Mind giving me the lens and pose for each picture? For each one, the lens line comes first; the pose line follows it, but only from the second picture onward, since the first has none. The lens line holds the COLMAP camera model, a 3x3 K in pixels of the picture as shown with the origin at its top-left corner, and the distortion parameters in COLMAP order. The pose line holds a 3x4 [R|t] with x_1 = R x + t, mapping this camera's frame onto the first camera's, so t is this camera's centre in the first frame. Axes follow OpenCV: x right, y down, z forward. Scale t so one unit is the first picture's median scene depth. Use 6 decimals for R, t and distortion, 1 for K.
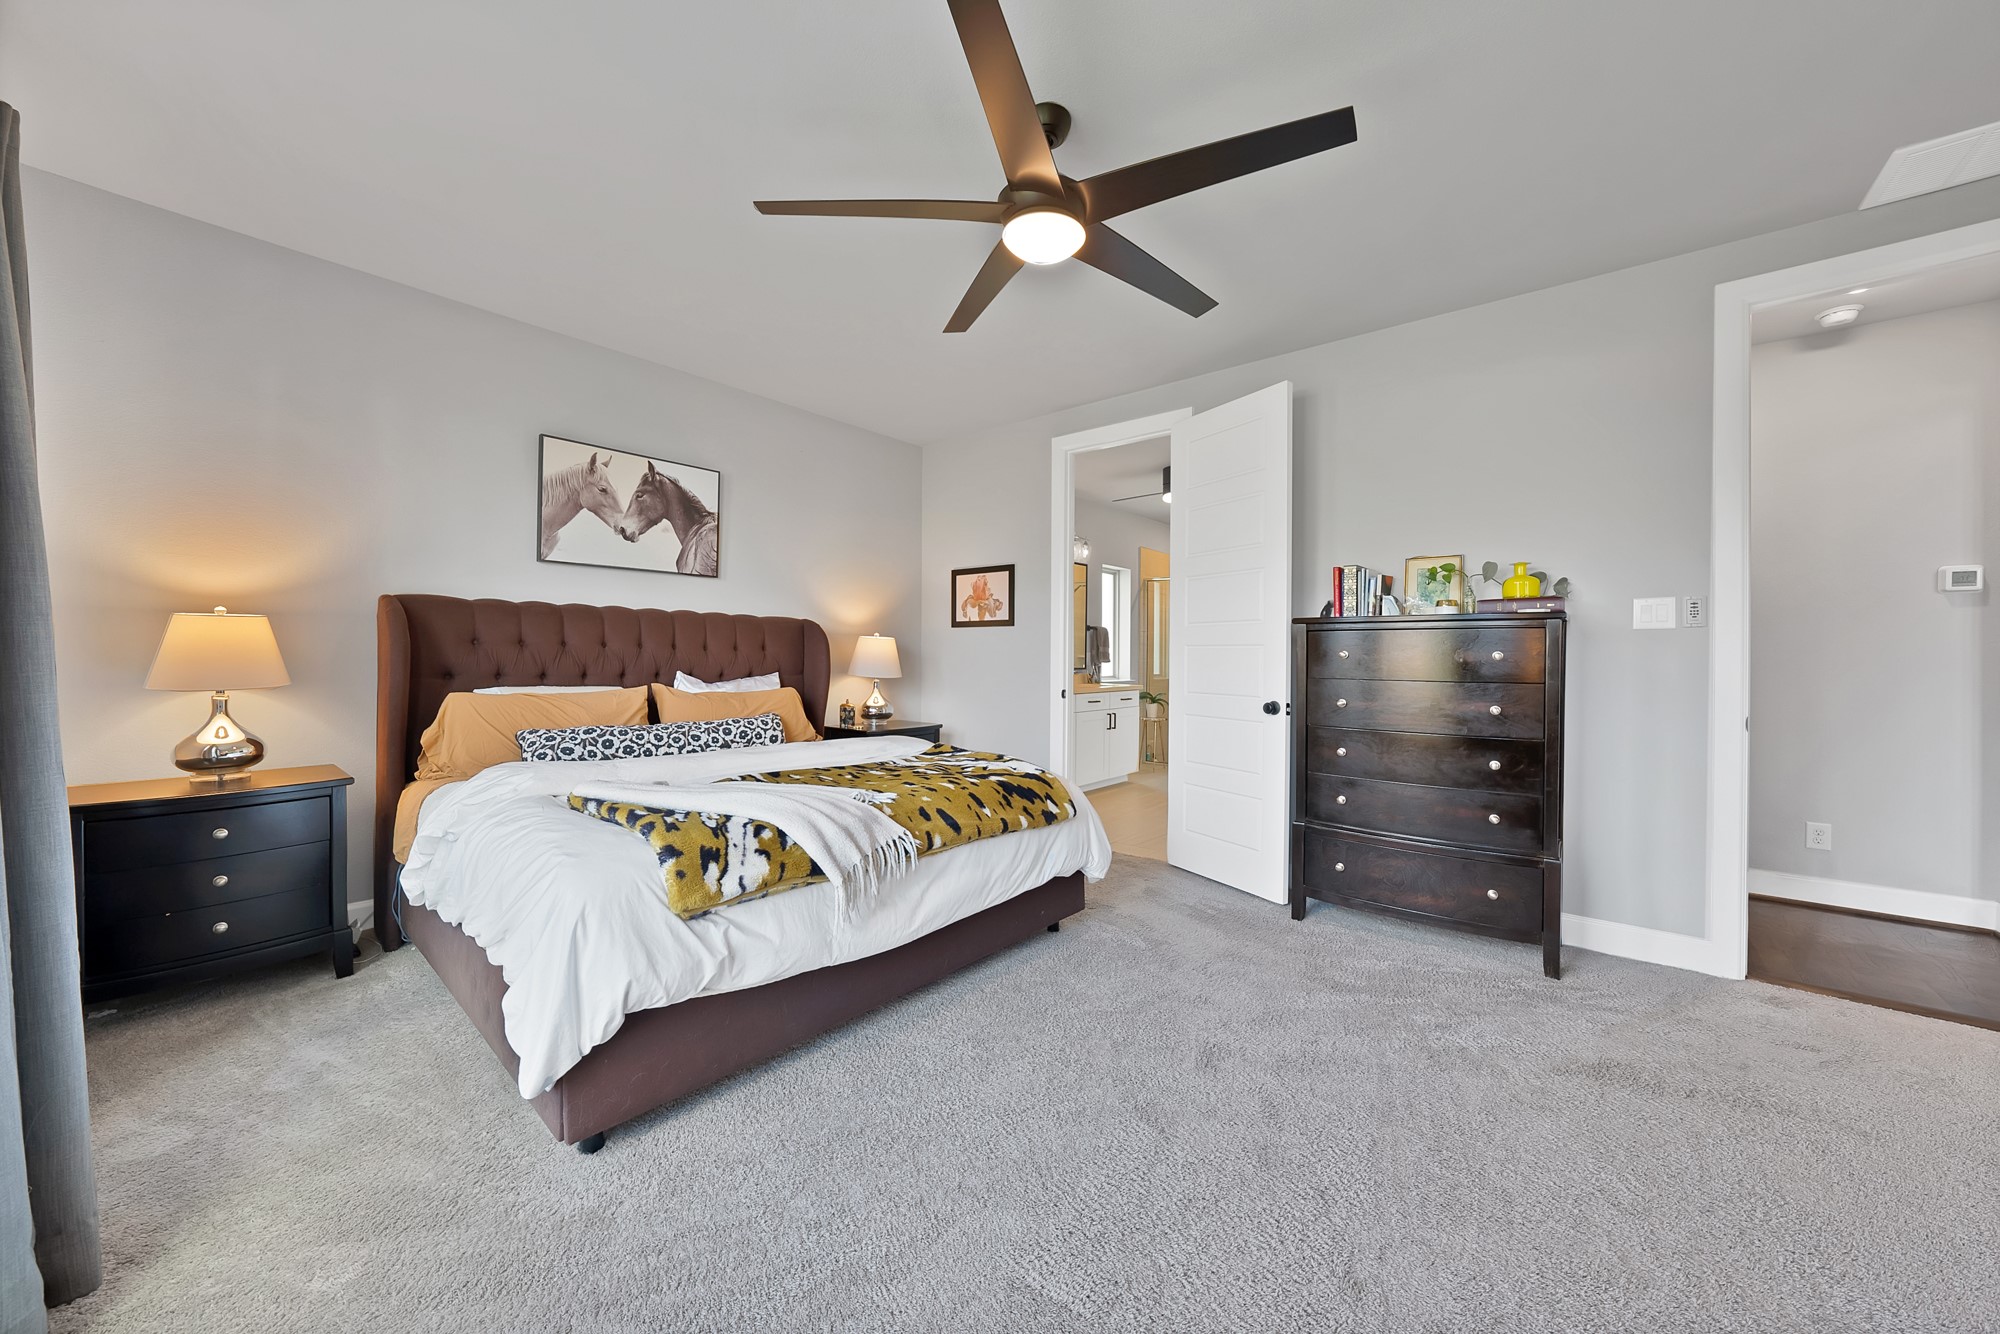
lens RADIAL K [[722.6, 0, 999.6], [0, 722.6, 655.3], [0, 0, 1]] dist [-0.028120, 0.006954]
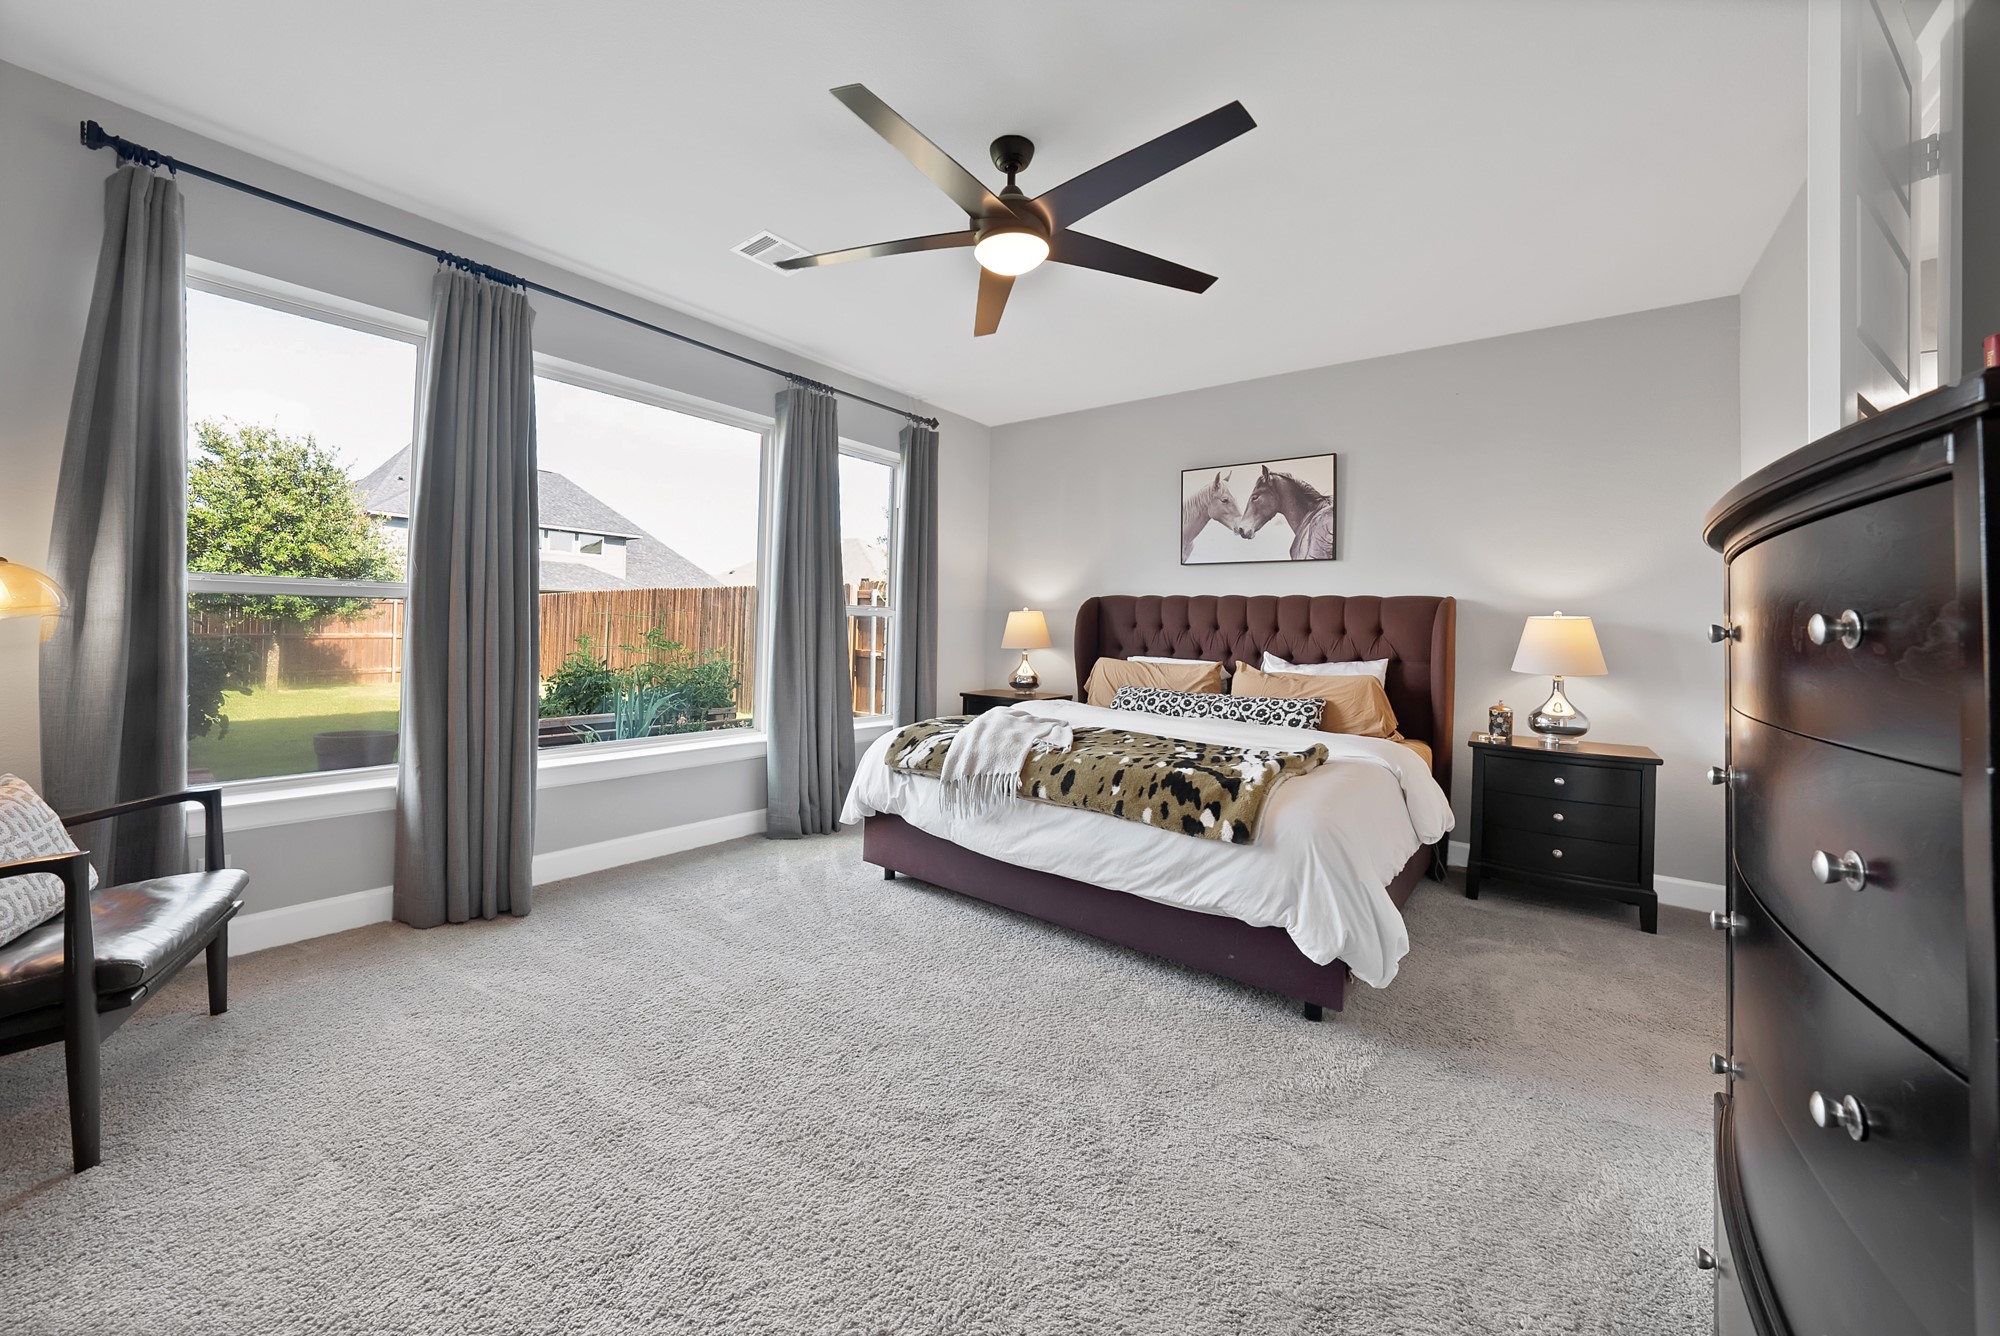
lens RADIAL K [[748.3, 0, 971.6], [0, 748.3, 613.3], [0, 0, 1]] dist [0.000126, 0.000020]
pose [[0.025650, -0.025307, -0.999351, 0.707036], [-0.023432, 0.999390, -0.025910, 0.004234], [0.999396, 0.024082, 0.025041, 0.541436]]
